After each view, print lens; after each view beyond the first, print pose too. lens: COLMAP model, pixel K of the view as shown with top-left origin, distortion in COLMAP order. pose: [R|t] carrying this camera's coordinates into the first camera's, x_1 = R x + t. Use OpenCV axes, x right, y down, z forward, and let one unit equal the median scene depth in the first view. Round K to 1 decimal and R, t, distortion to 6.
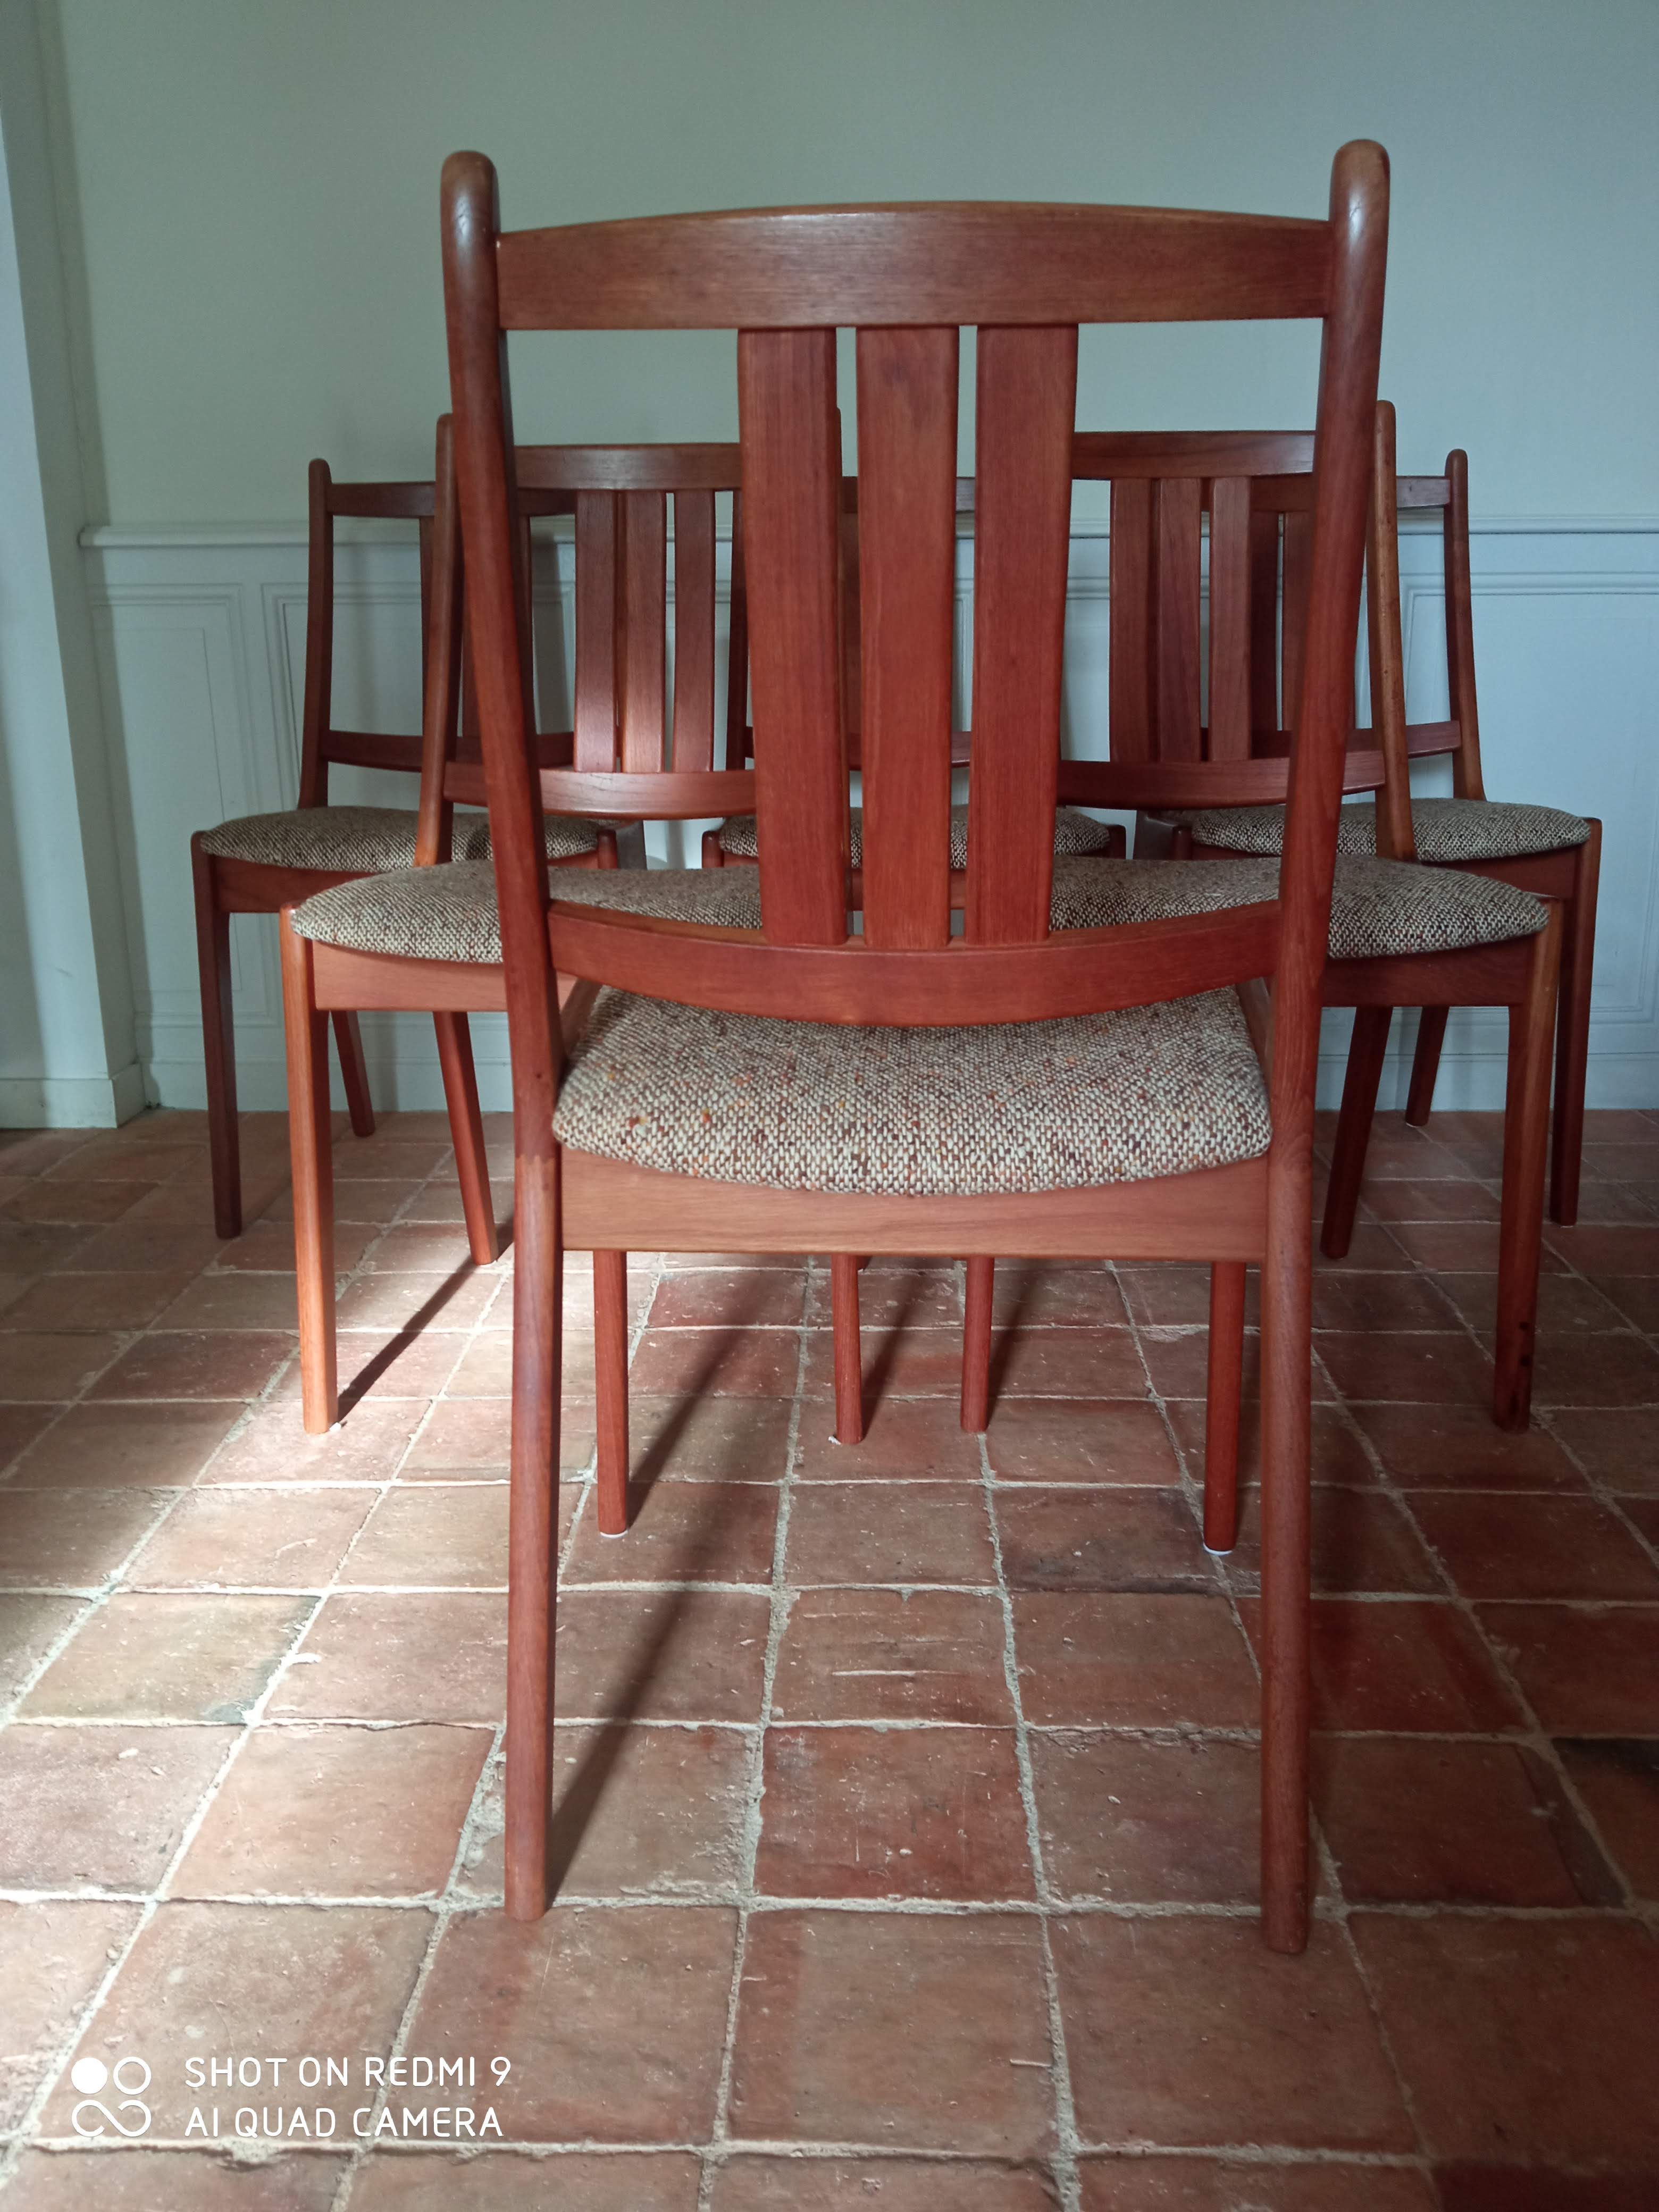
lens RADIAL K [[1758.5, 0, 823.5], [0, 1758.5, 1104.9], [0, 0, 1]] dist [0.102658, -0.184942]
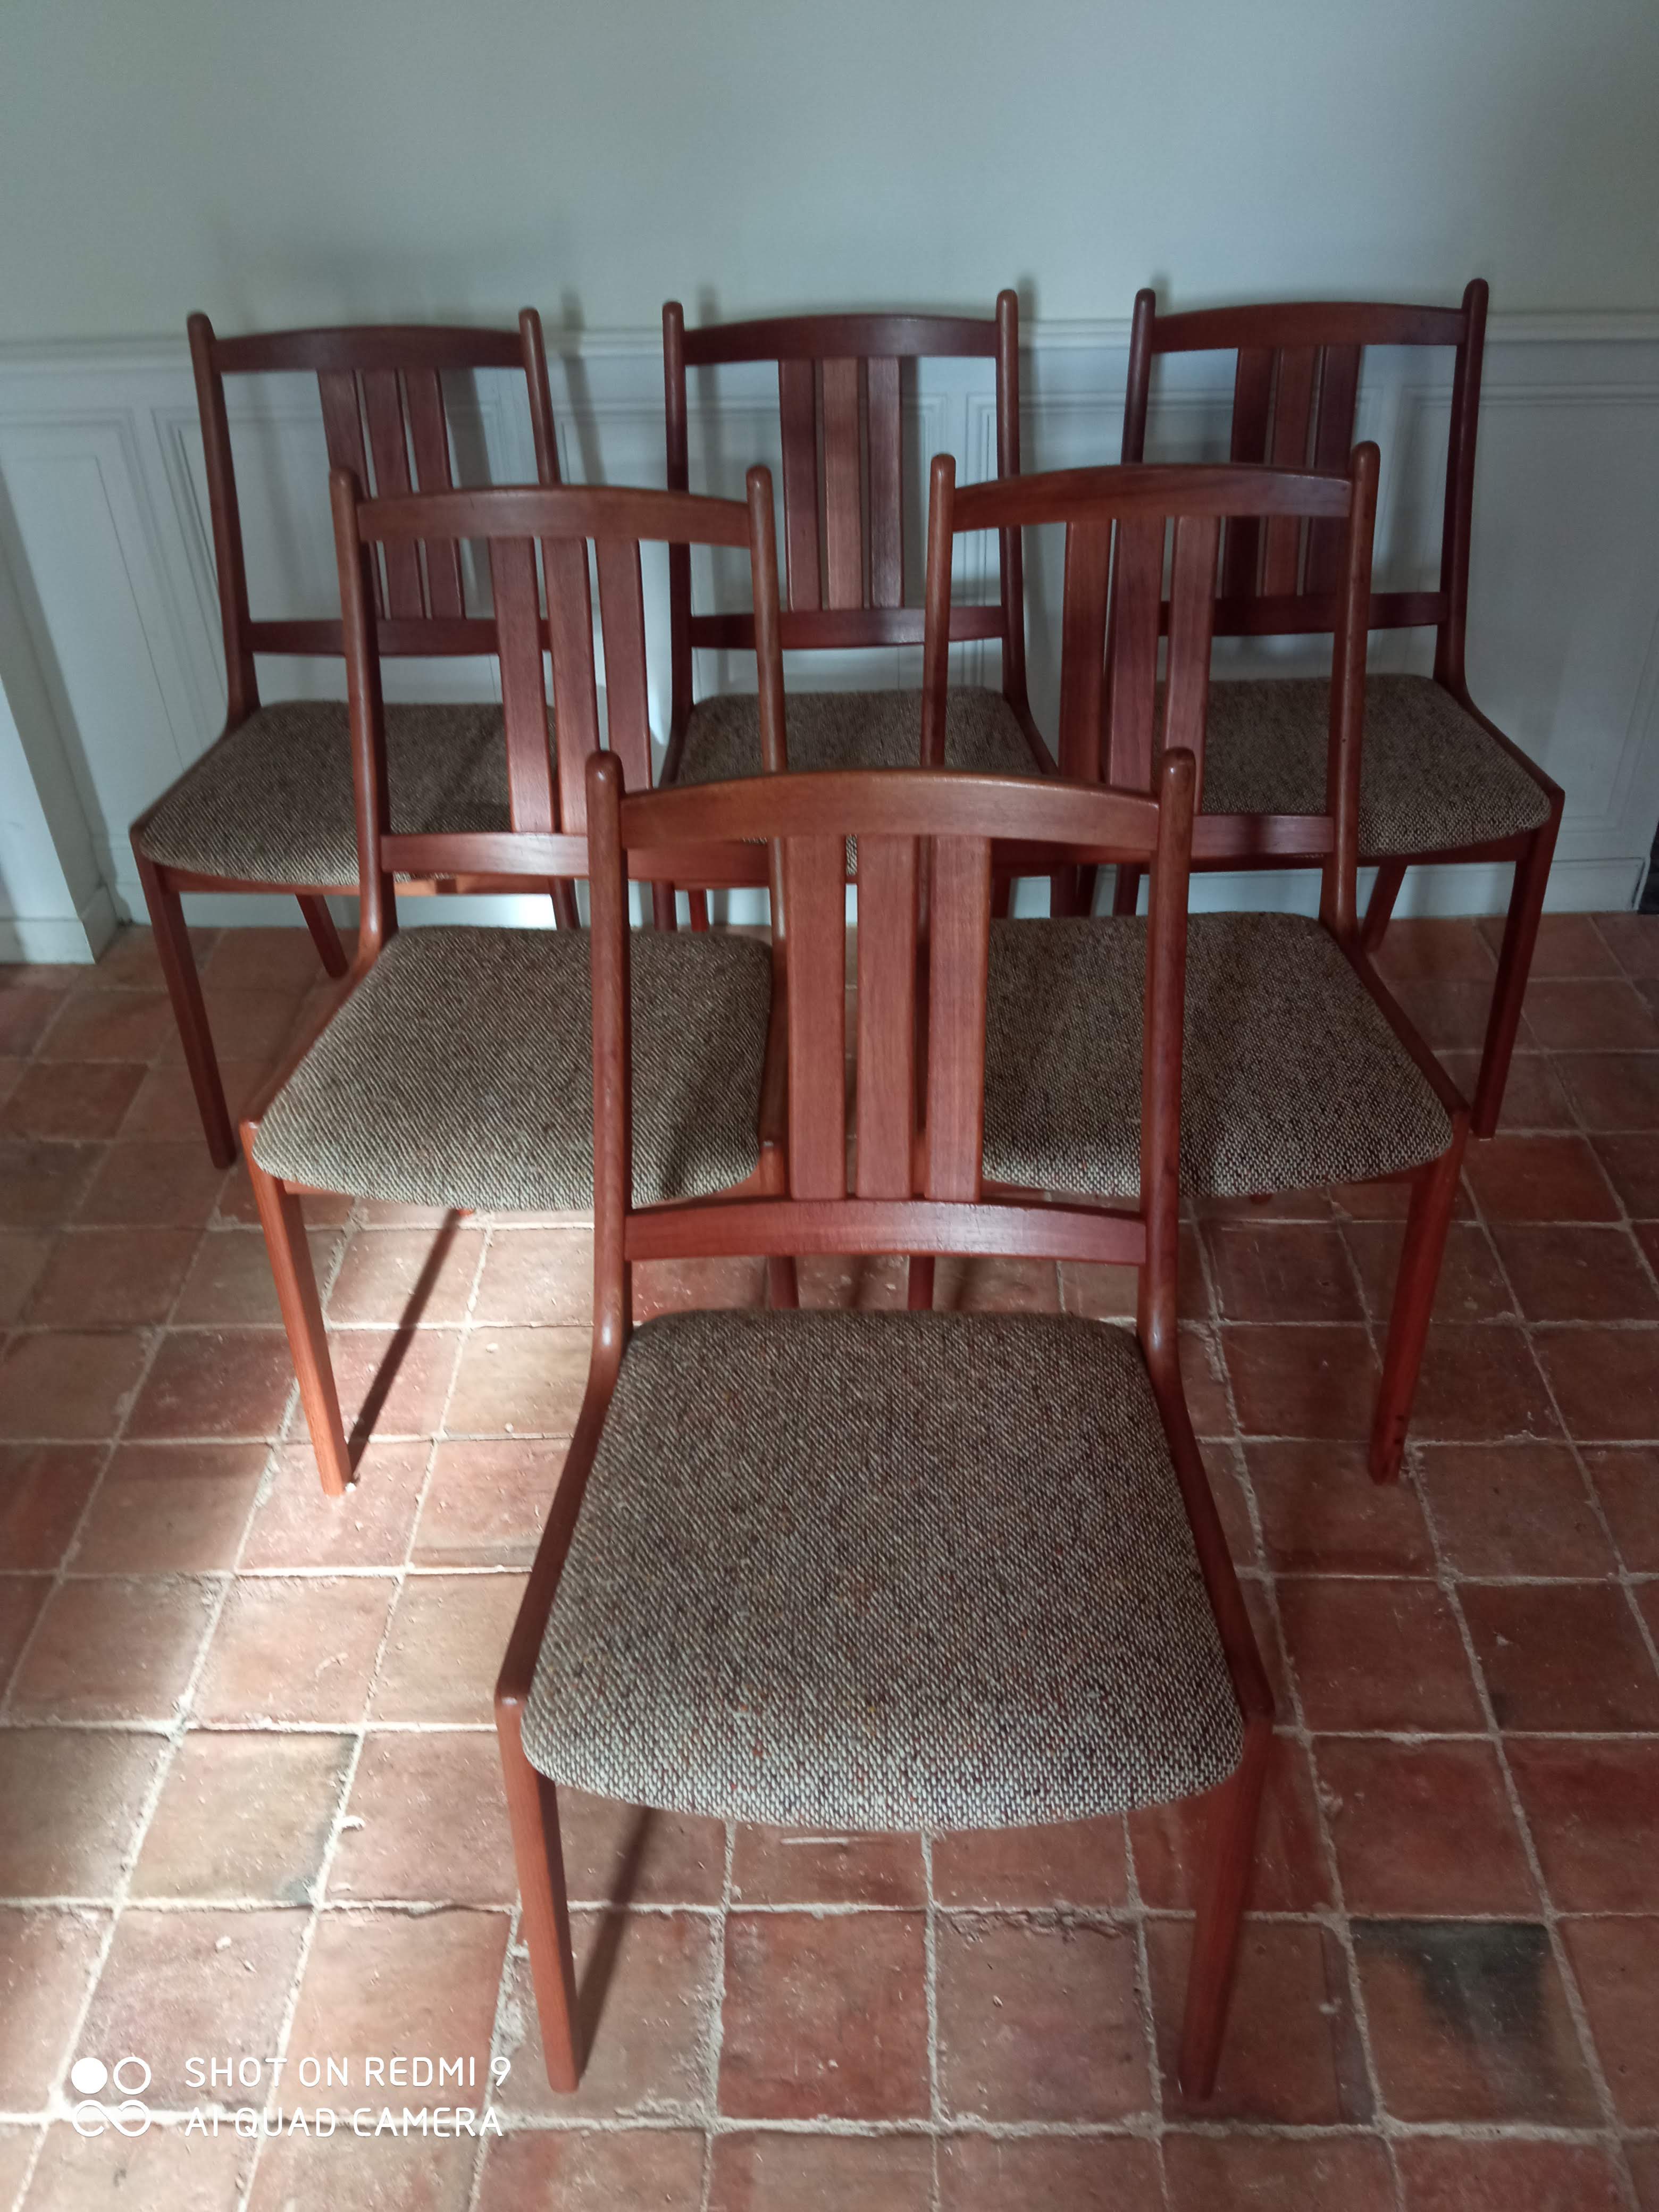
lens RADIAL K [[1764.5, 0, 819.6], [0, 1764.5, 1107.7], [0, 0, 1]] dist [0.082833, -0.143253]
pose [[0.999807, -0.018739, -0.005920, 0.048738], [0.019590, 0.926679, 0.375343, -0.614317], [-0.001548, -0.375387, 0.926867, 0.044917]]
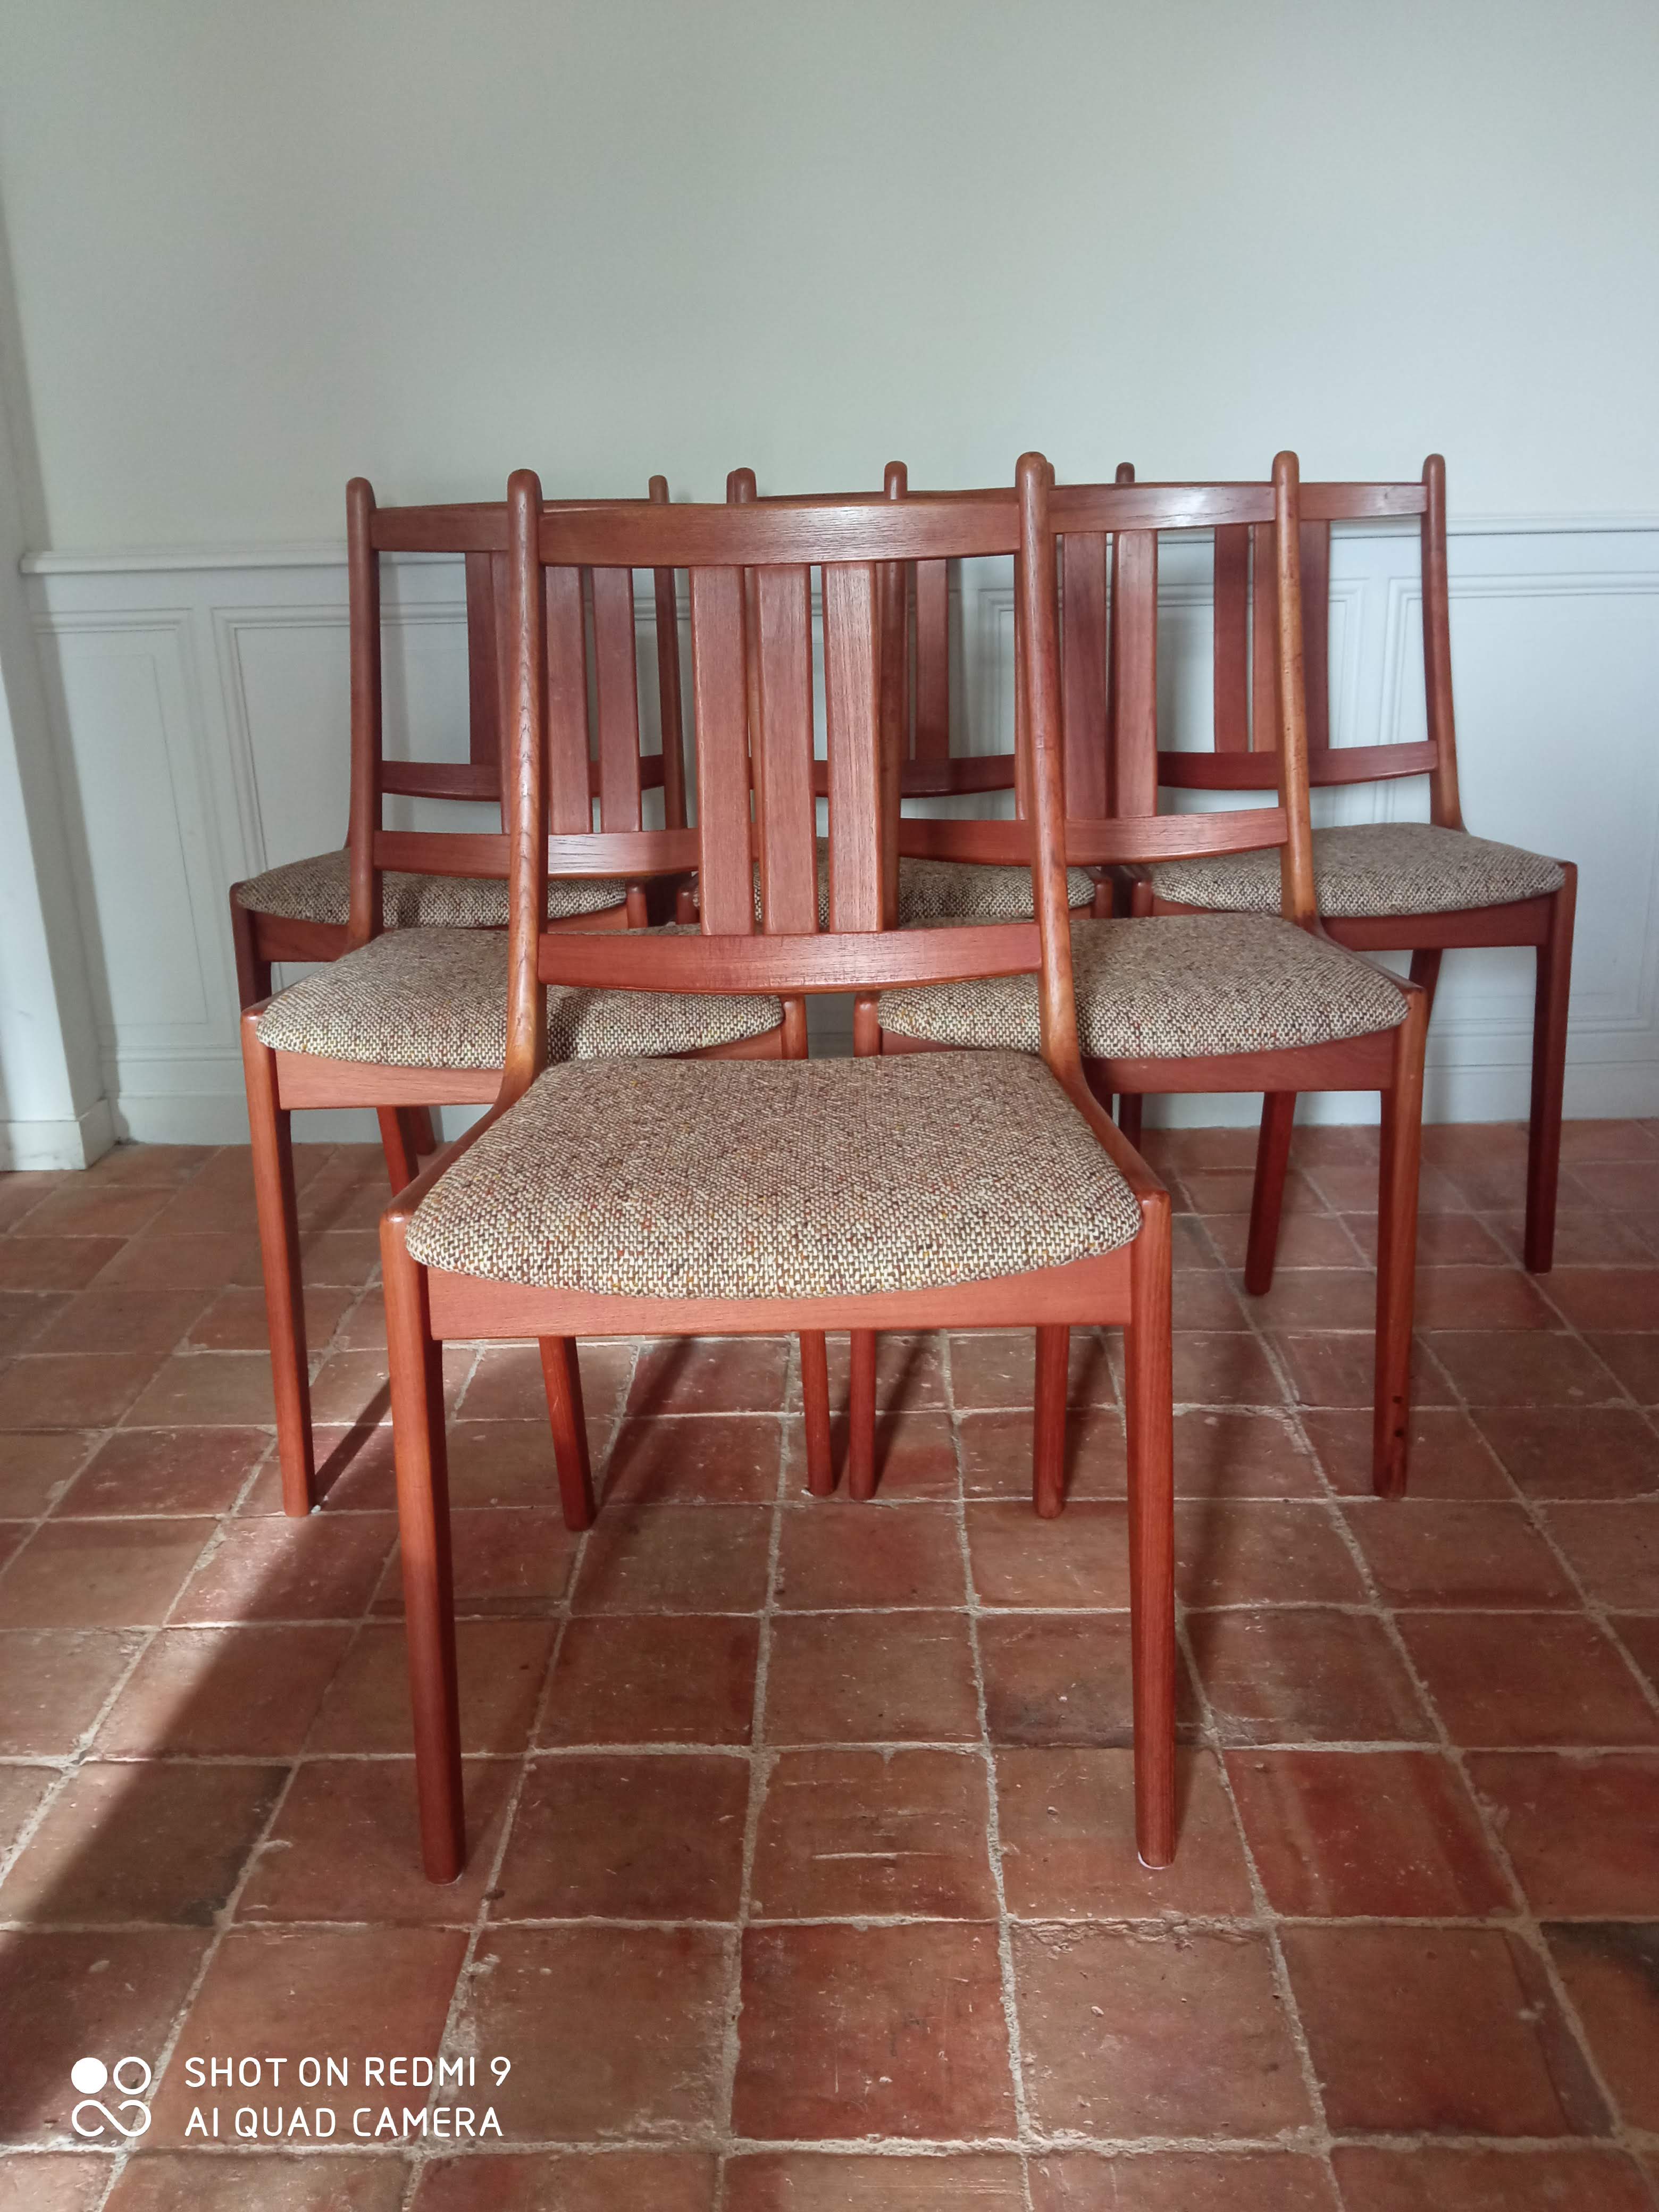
lens RADIAL K [[1775.1, 0, 823.7], [0, 1775.1, 1105.7], [0, 0, 1]] dist [0.077086, -0.139706]
pose [[0.999802, -0.019839, 0.001378, 0.018187], [0.019729, 0.998207, 0.056517, -0.150030], [-0.002497, -0.056478, 0.998401, 0.033639]]
